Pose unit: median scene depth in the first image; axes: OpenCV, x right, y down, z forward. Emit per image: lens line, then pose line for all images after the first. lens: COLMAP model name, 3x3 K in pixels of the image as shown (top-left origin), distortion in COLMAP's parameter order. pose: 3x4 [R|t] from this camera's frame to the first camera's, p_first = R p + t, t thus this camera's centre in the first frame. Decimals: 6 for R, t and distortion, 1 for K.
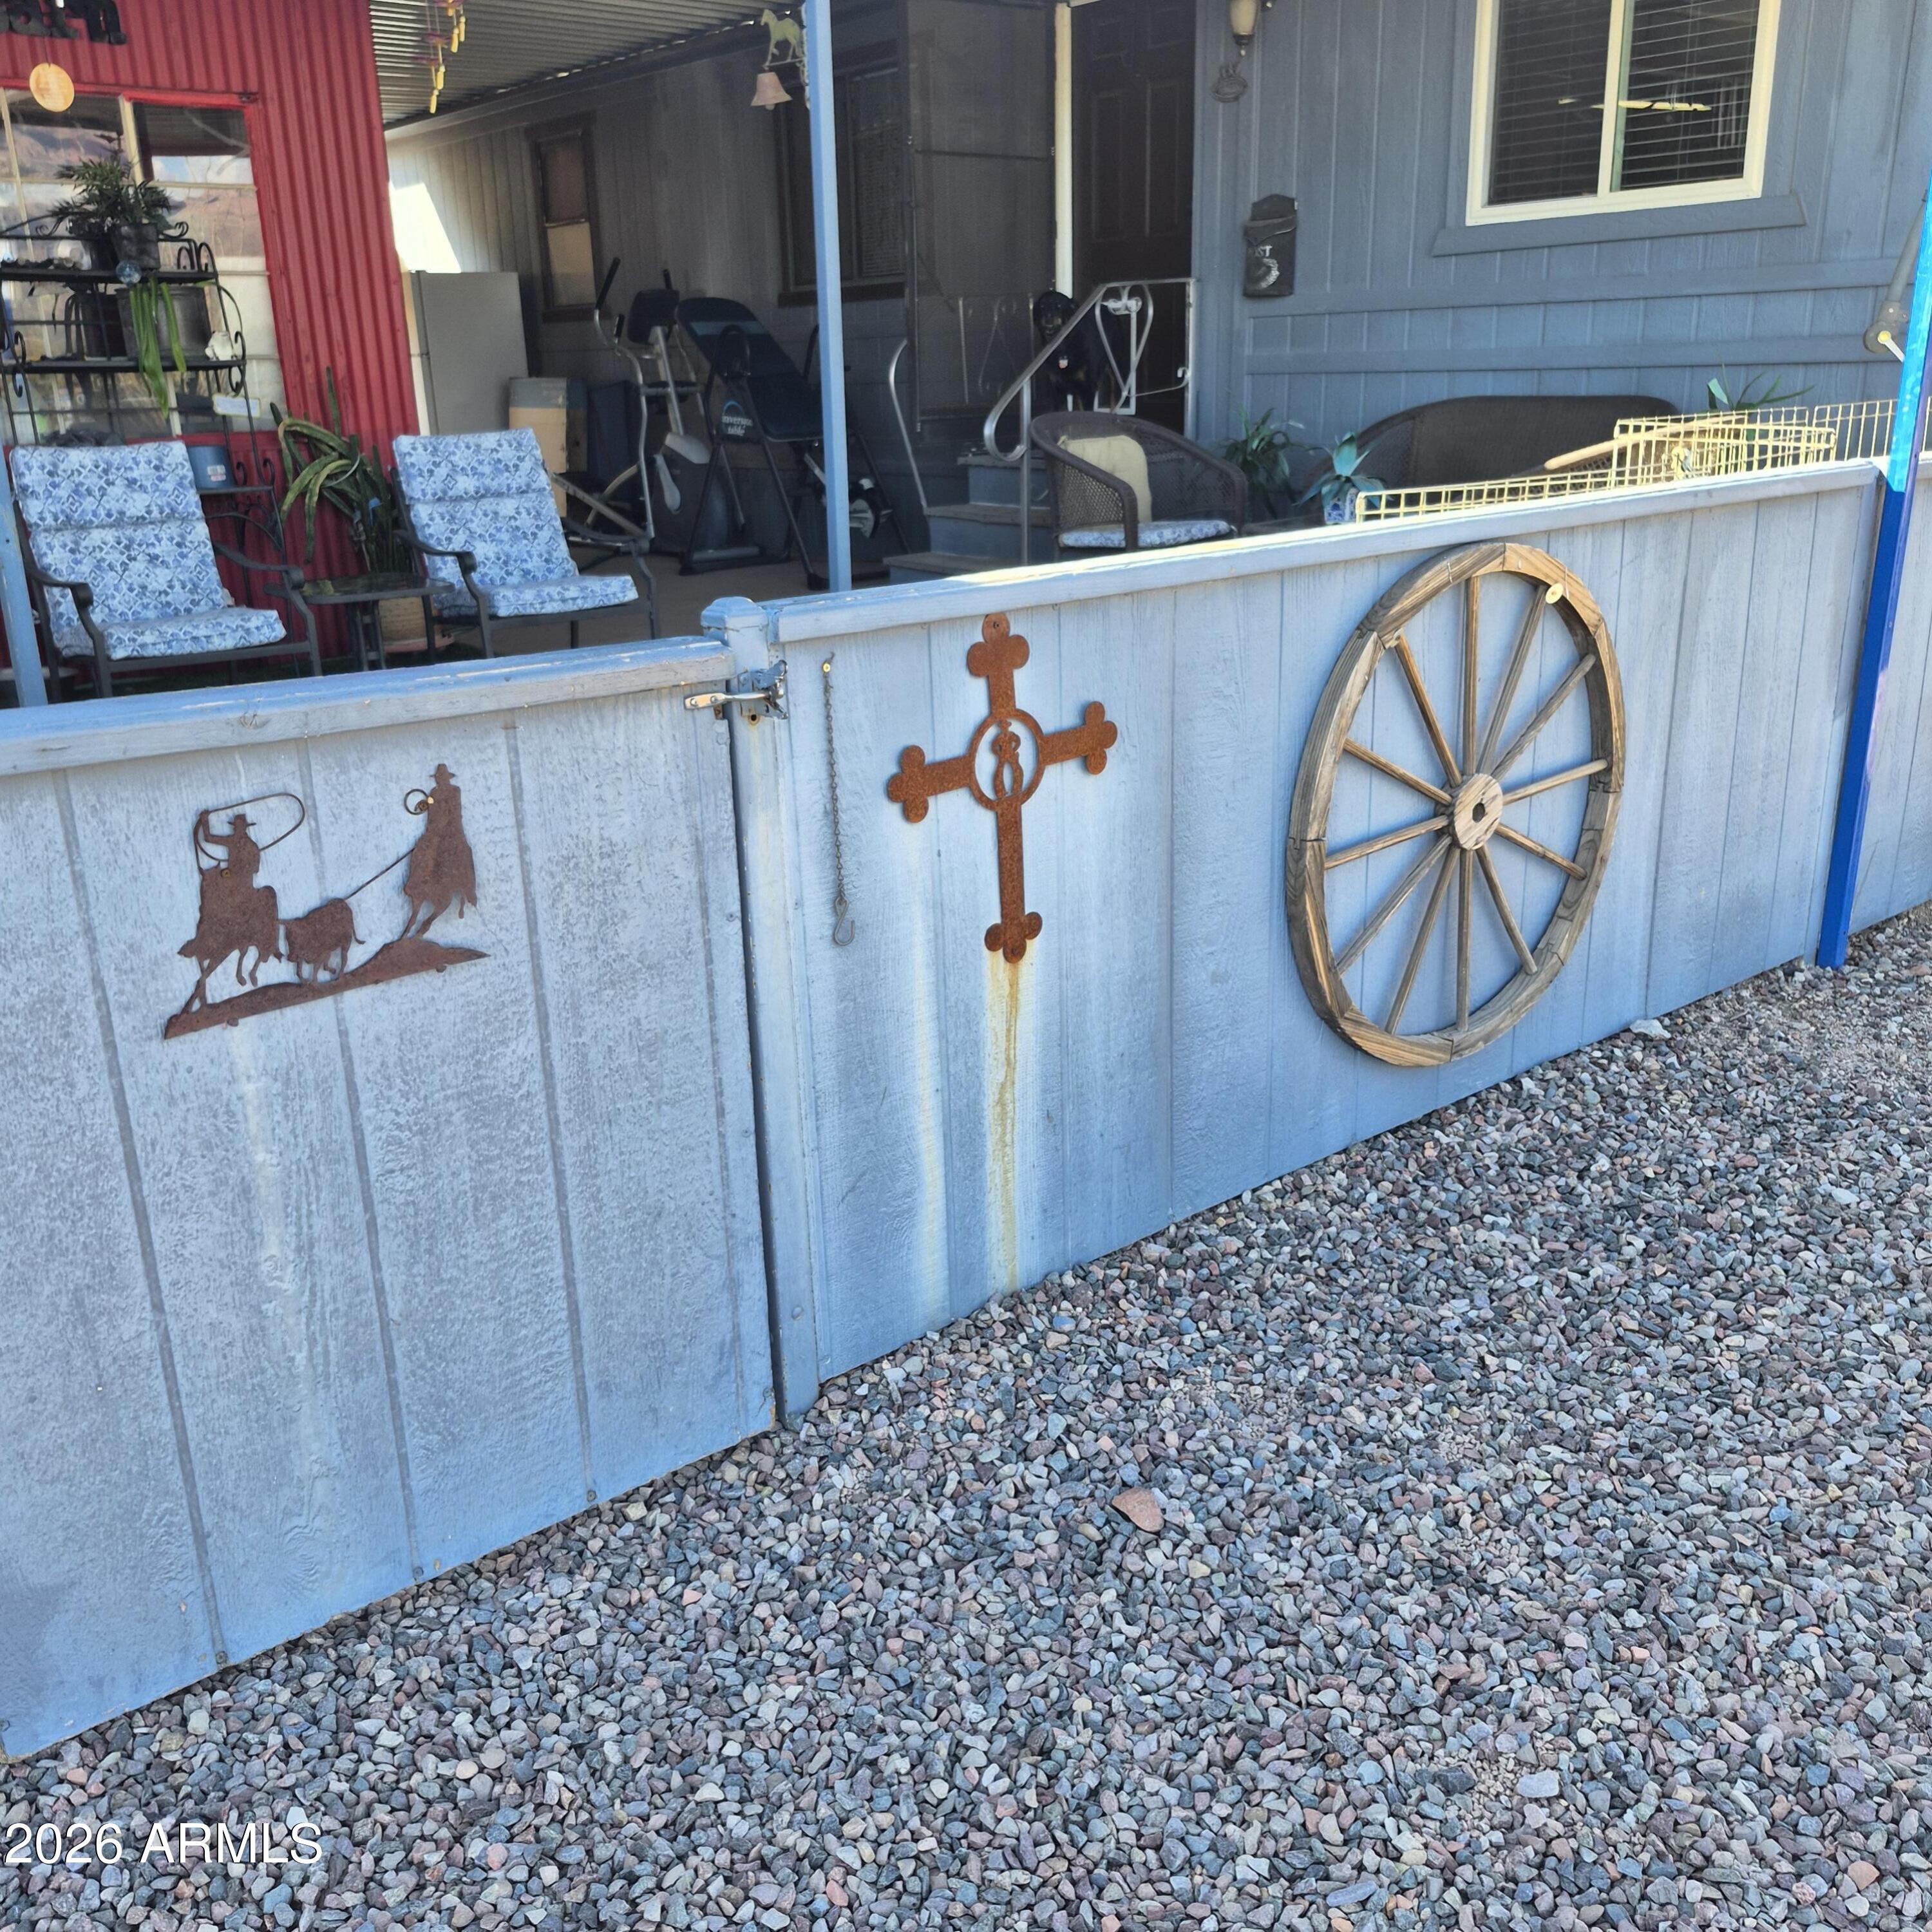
lens RADIAL K [[1764.8, 0, 922.7], [0, 1764.8, 952.7], [0, 0, 1]] dist [0.148654, -0.209270]
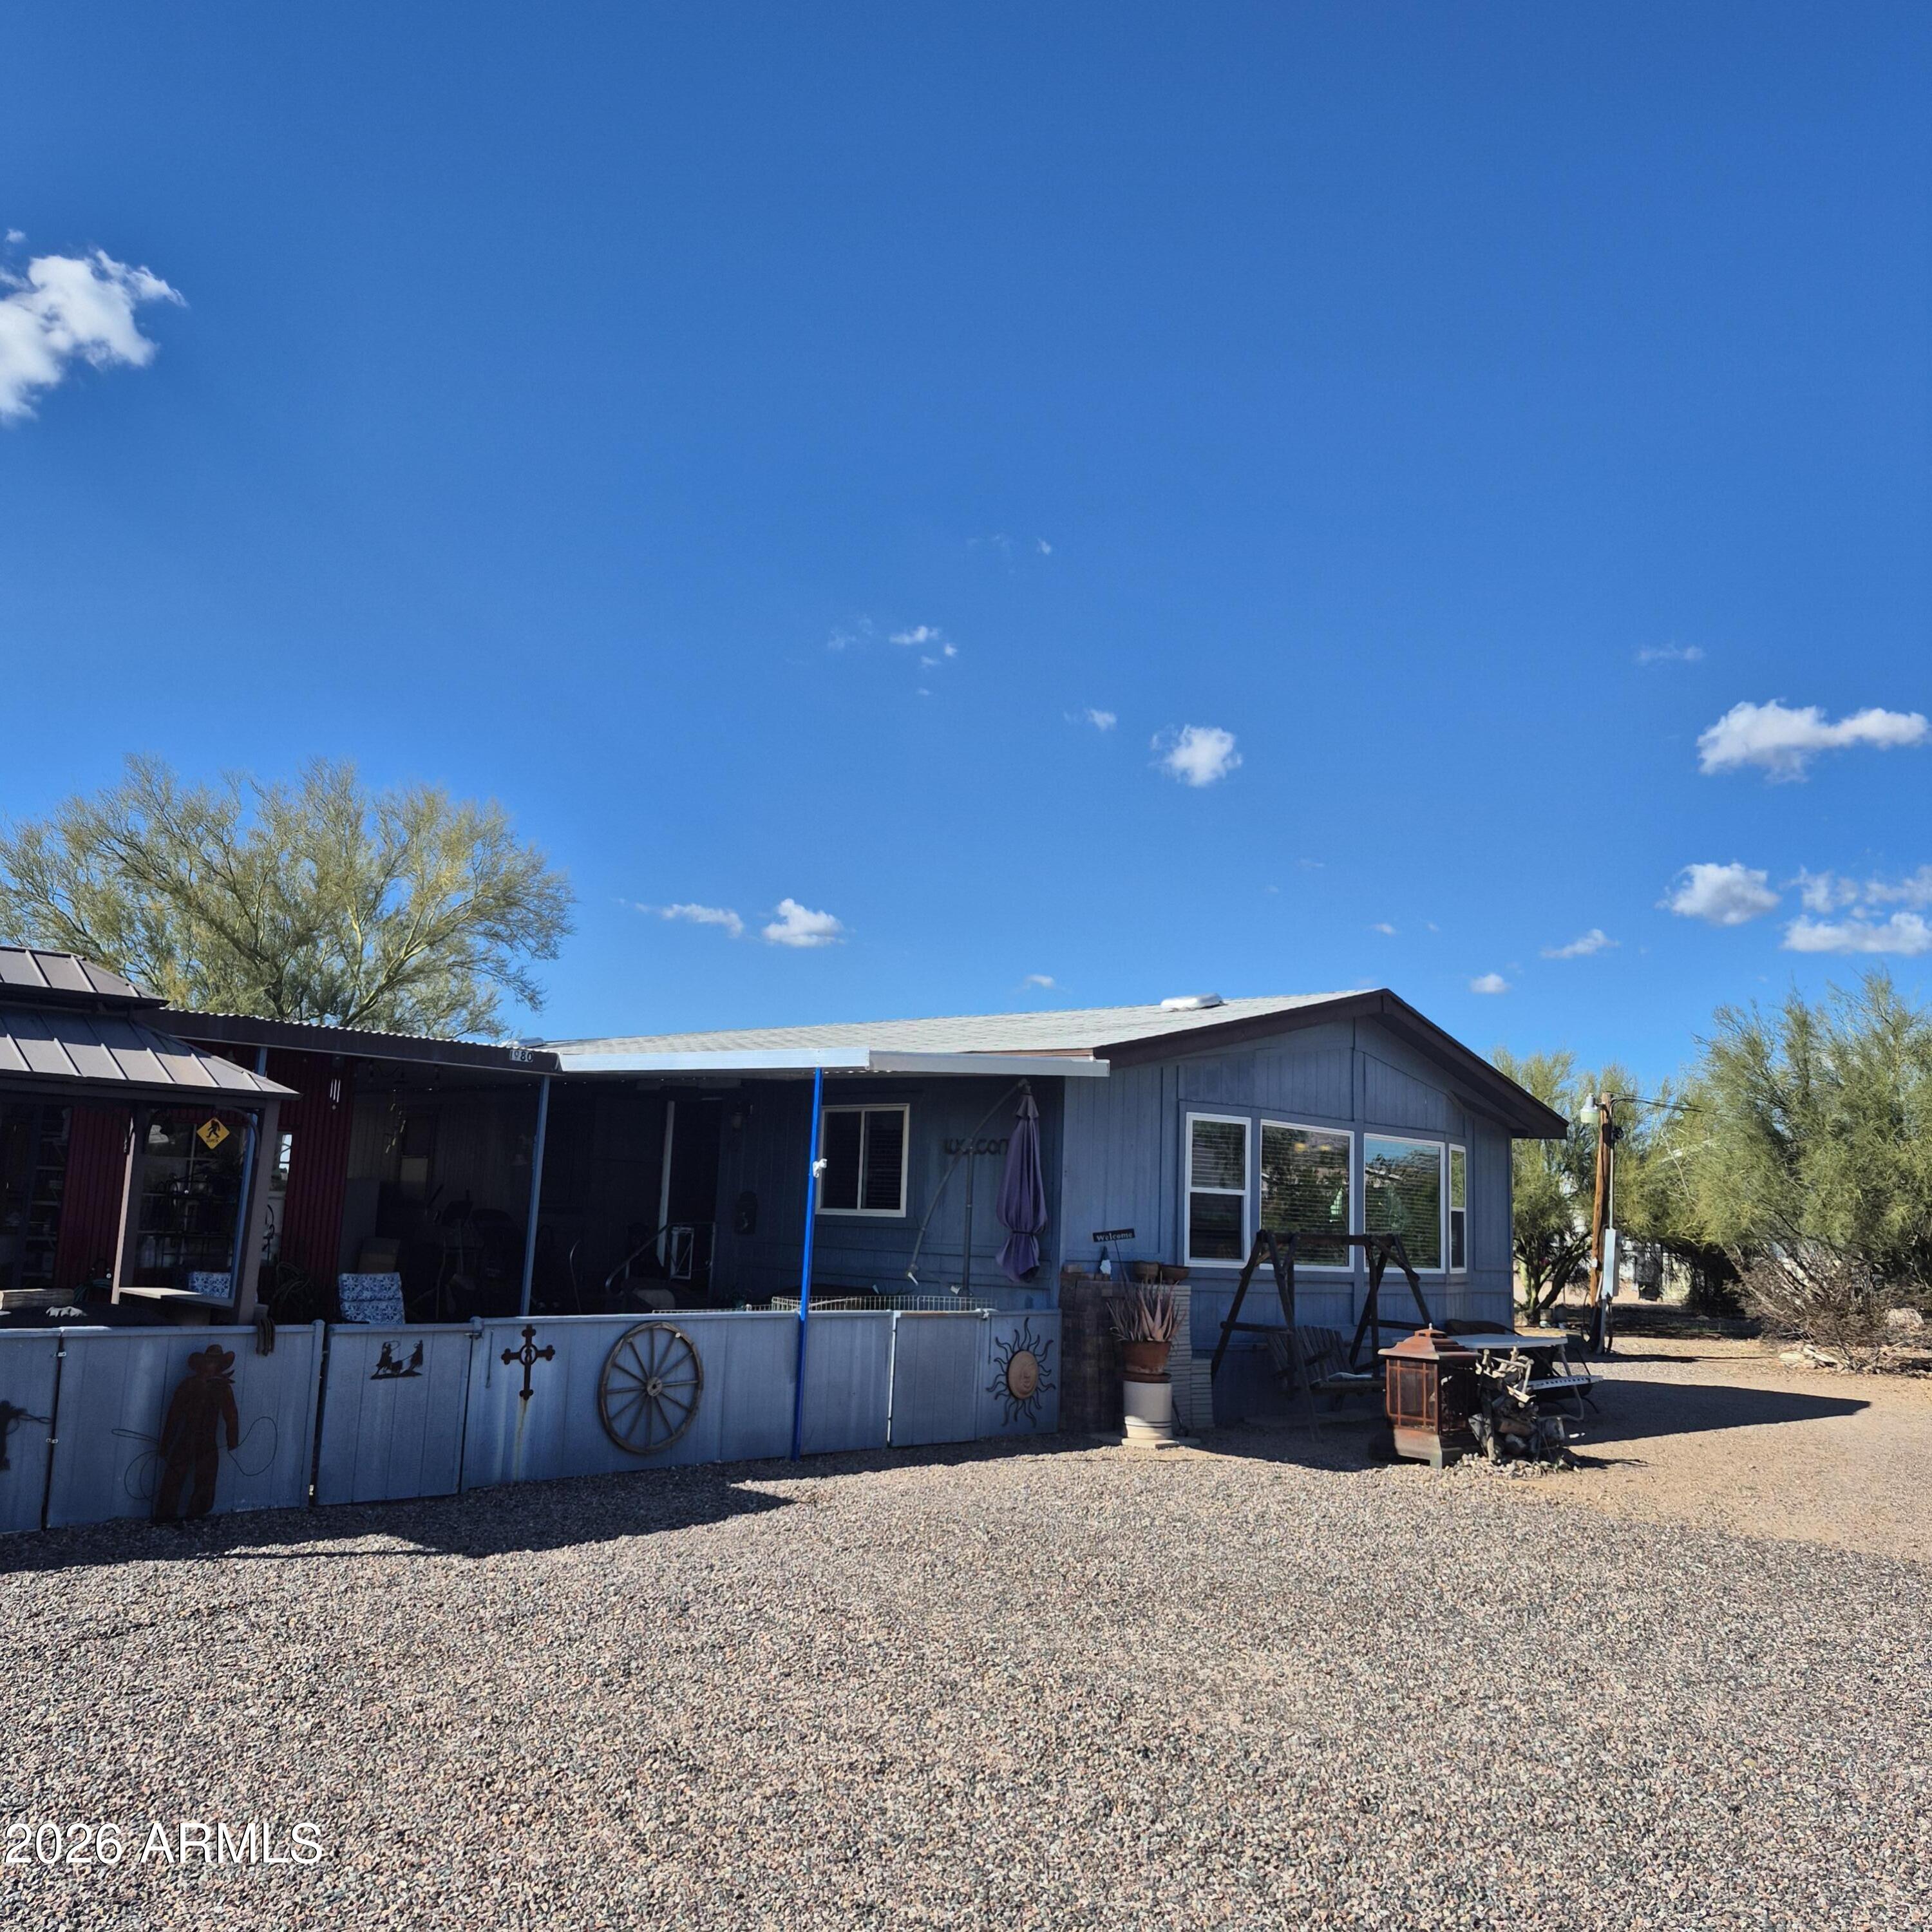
lens RADIAL K [[1764.8, 0, 922.7], [0, 1764.8, 952.7], [0, 0, 1]] dist [0.148654, -0.209270]
pose [[0.989803, 0.088471, 0.111638, 0.165251], [-0.029091, 0.892768, -0.449576, 0.377879], [-0.139442, 0.441744, 0.886238, -1.396009]]
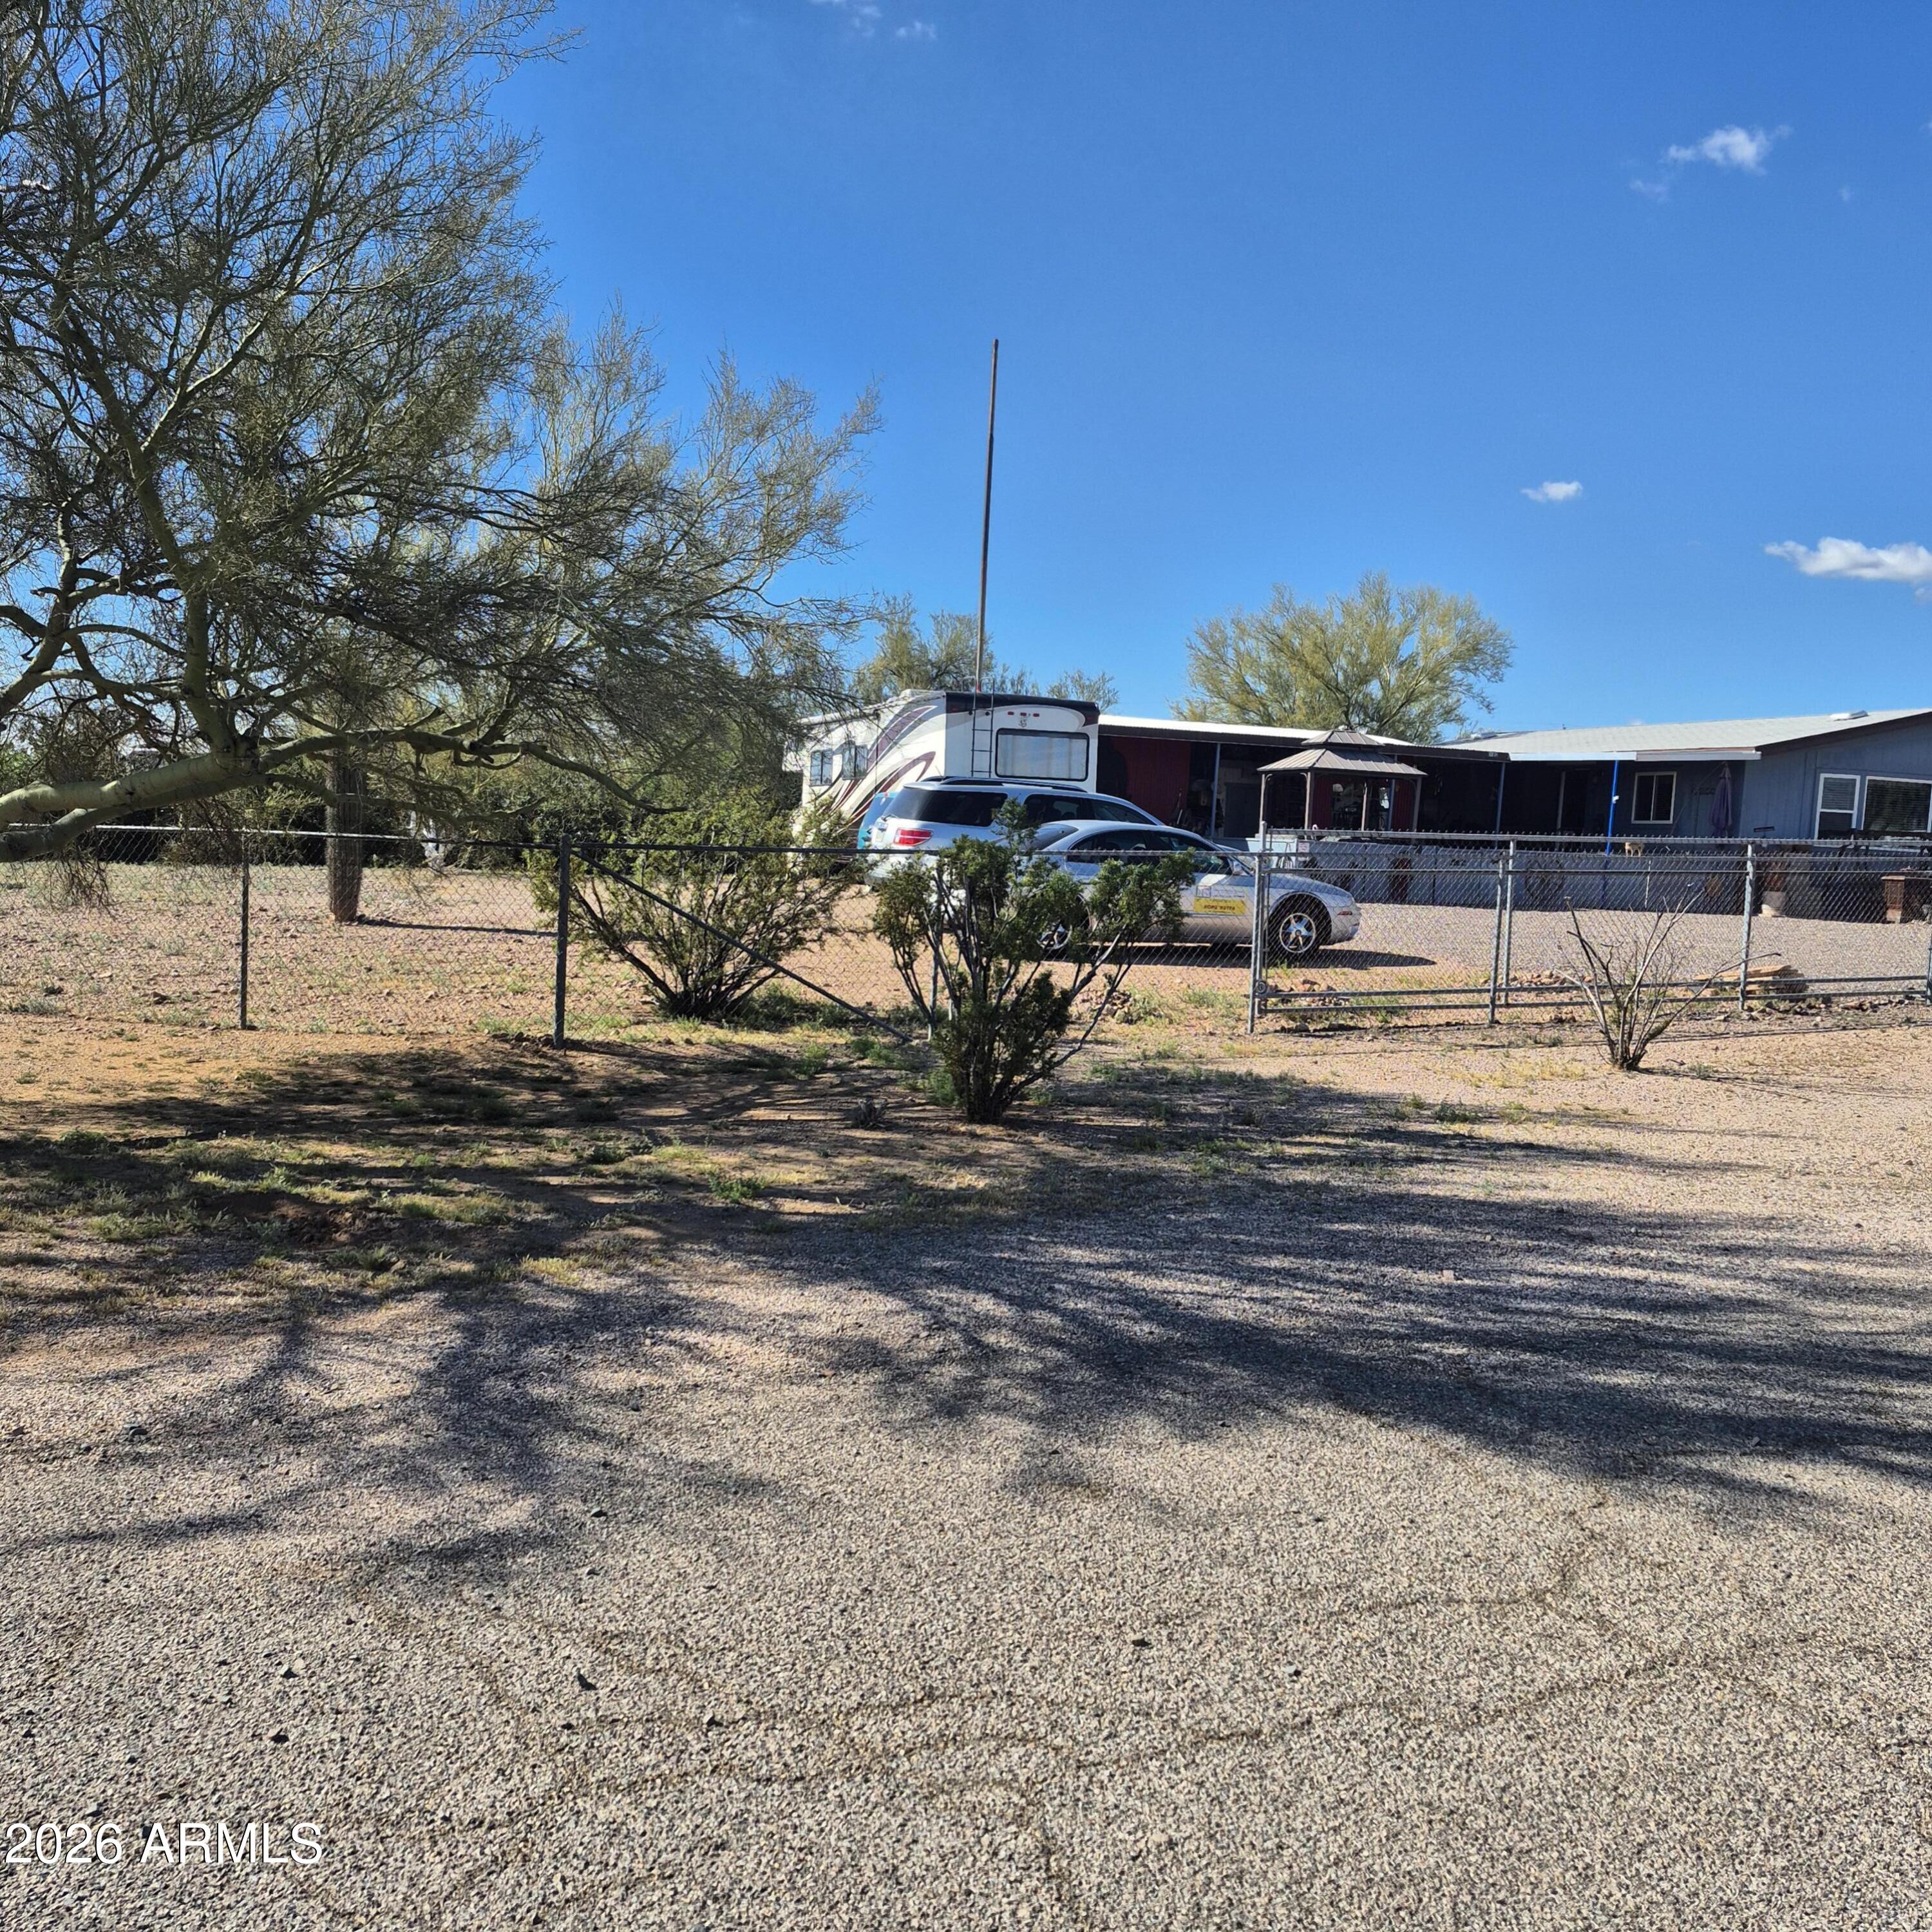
lens RADIAL K [[1763.9, 0, 966.0], [0, 1763.9, 966.0], [0, 0, 1]] dist [0.153876, -0.201633]
pose [[0.932040, 0.109321, -0.345471, 0.389932], [-0.189028, 0.960085, -0.206166, 1.584443], [0.309143, 0.257458, 0.915503, -4.700721]]
